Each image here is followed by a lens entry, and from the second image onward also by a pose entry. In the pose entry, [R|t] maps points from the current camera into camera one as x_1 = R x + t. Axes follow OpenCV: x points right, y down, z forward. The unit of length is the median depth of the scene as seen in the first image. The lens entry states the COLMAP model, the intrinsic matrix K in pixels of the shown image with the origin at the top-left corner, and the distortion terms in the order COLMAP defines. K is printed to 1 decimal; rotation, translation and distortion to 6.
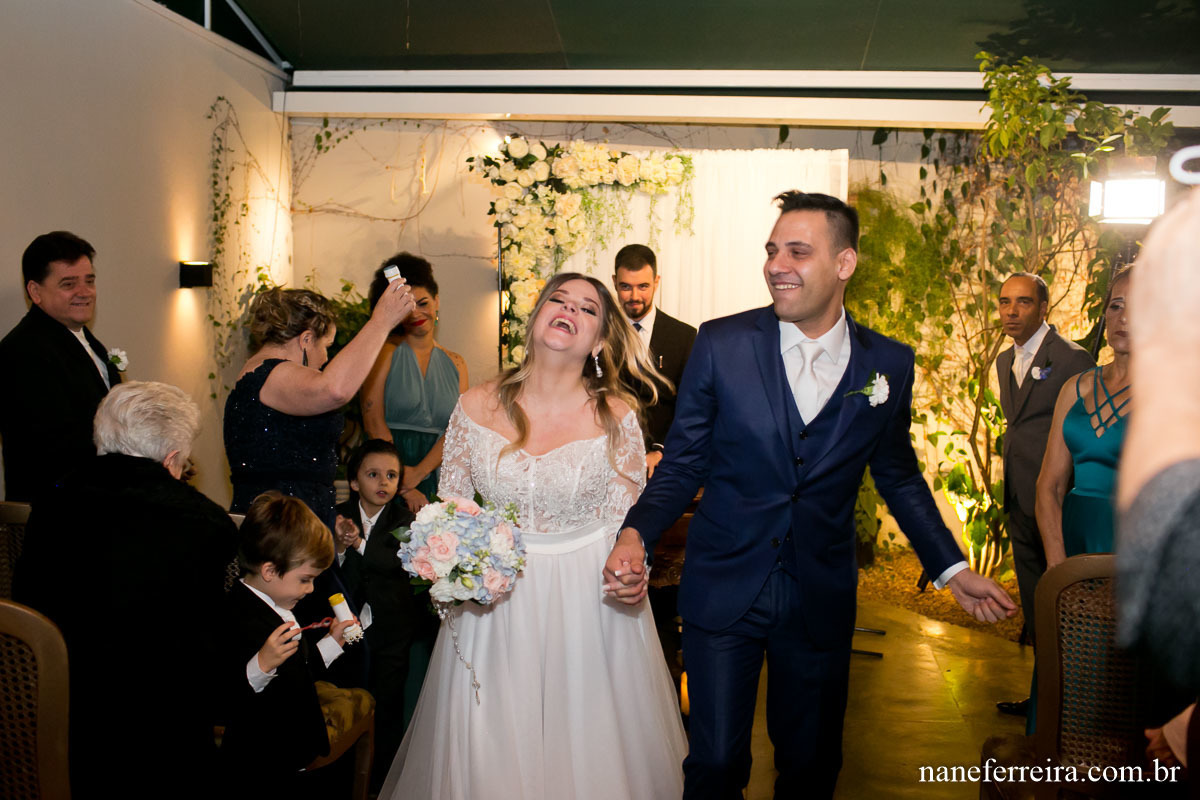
lens RADIAL K [[1213.8, 0, 638.1], [0, 1213.8, 393.6], [0, 0, 1]] dist [-0.064337, 0.005096]
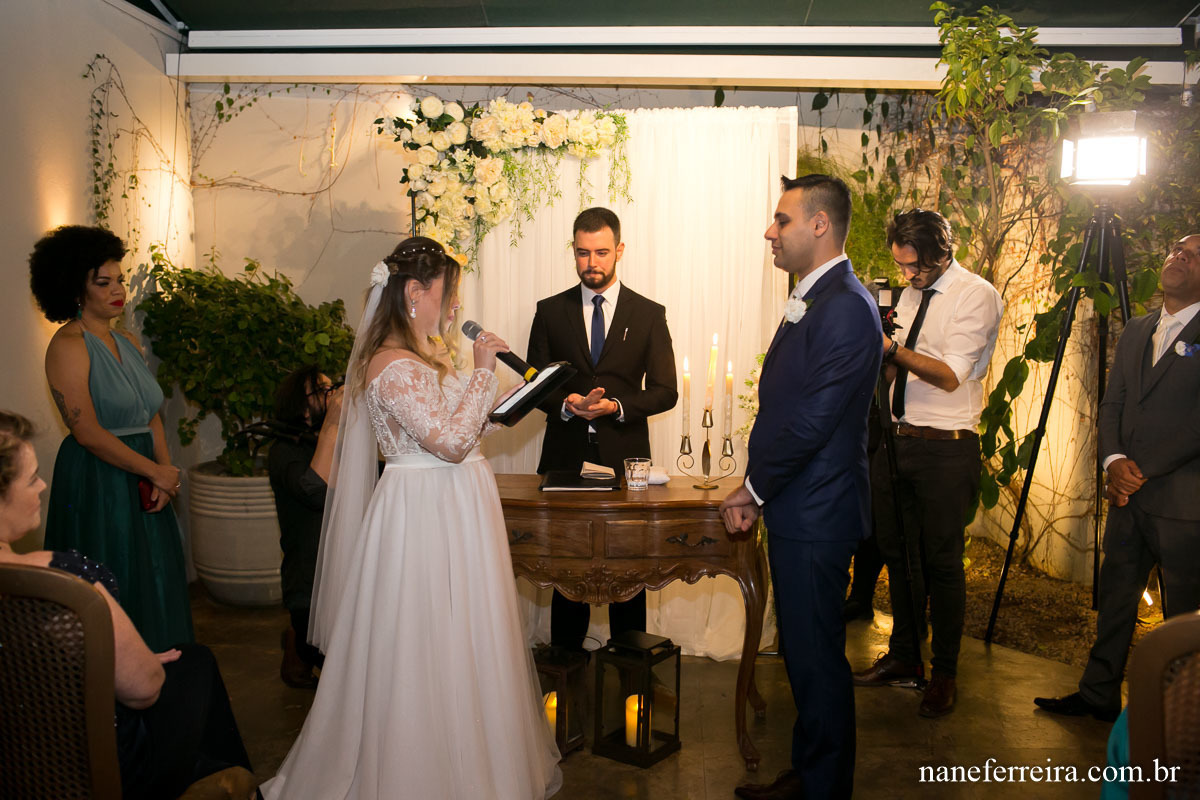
lens RADIAL K [[1139.1, 0, 600.0], [0, 1139.1, 400.0], [0, 0, 1]] dist [-0.089794, 0.109722]
pose [[0.999415, -0.015071, 0.030698, -0.003514], [0.014203, 0.999499, 0.028301, -0.007408], [-0.031109, -0.027849, 0.999128, 0.140184]]
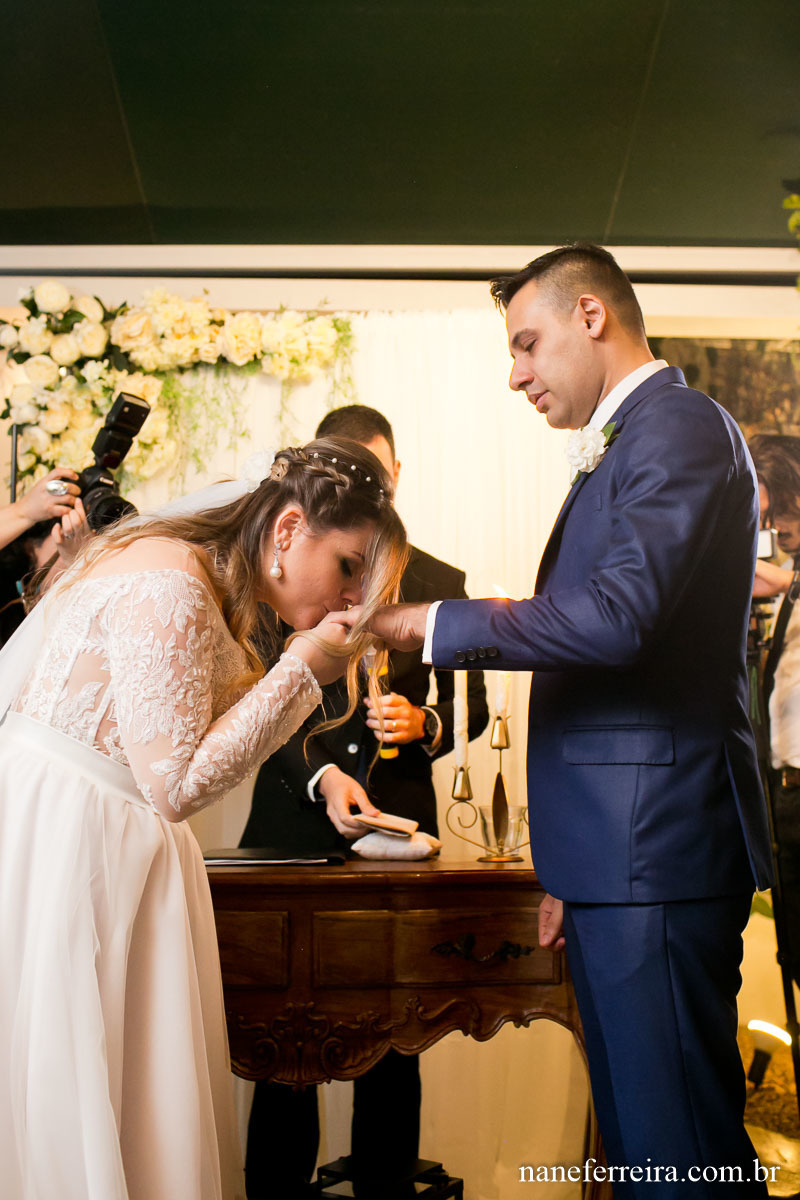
lens RADIAL K [[1384.2, 0, 403.1], [0, 1384.2, 499.3], [0, 0, 1]] dist [-0.077355, 0.020309]
pose [[0.995769, -0.003318, 0.091836, 0.007008], [0.027090, 0.965537, -0.258851, 0.061134], [-0.087812, 0.260244, 0.961542, 0.345818]]
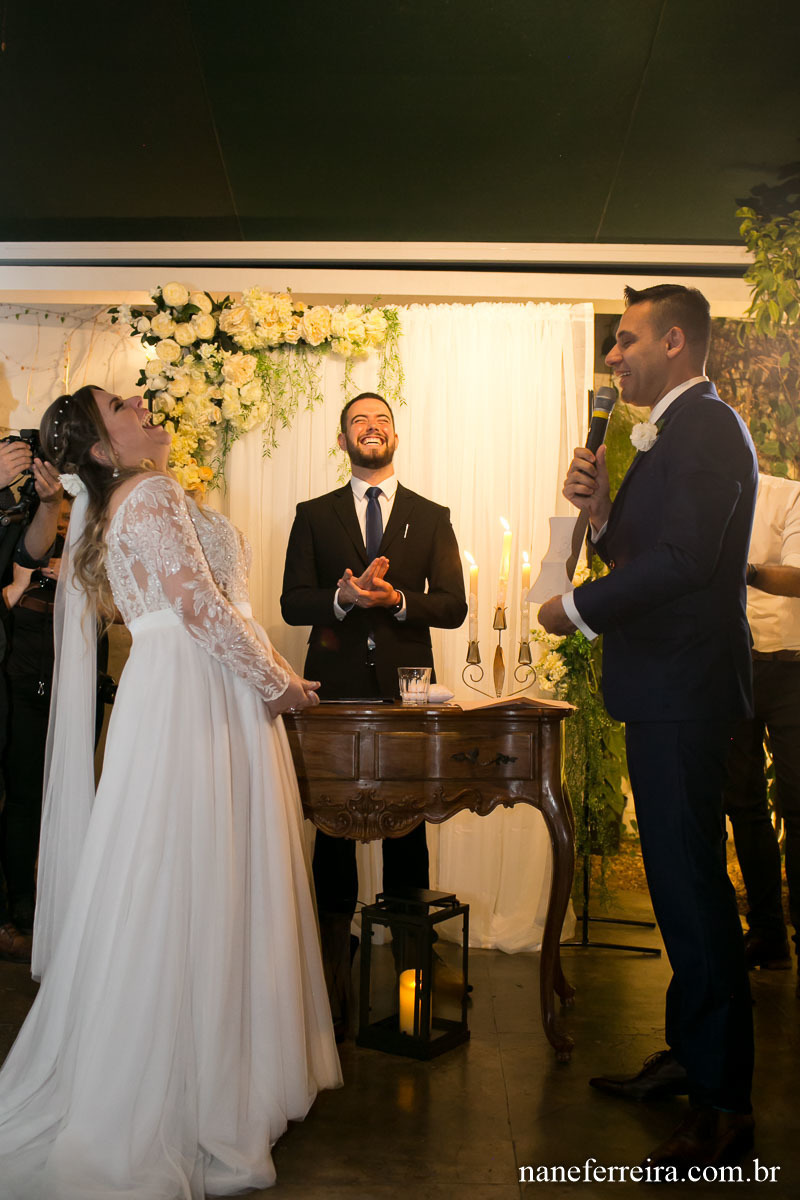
lens RADIAL K [[1202.3, 0, 400.0], [0, 1202.3, 600.0], [0, 0, 1]] dist [-0.080076, 0.012821]
pose [[0.997958, -0.005281, 0.063658, -0.004359], [0.012220, 0.993954, -0.109114, 0.071754], [-0.062697, 0.109669, 0.991989, 0.231036]]
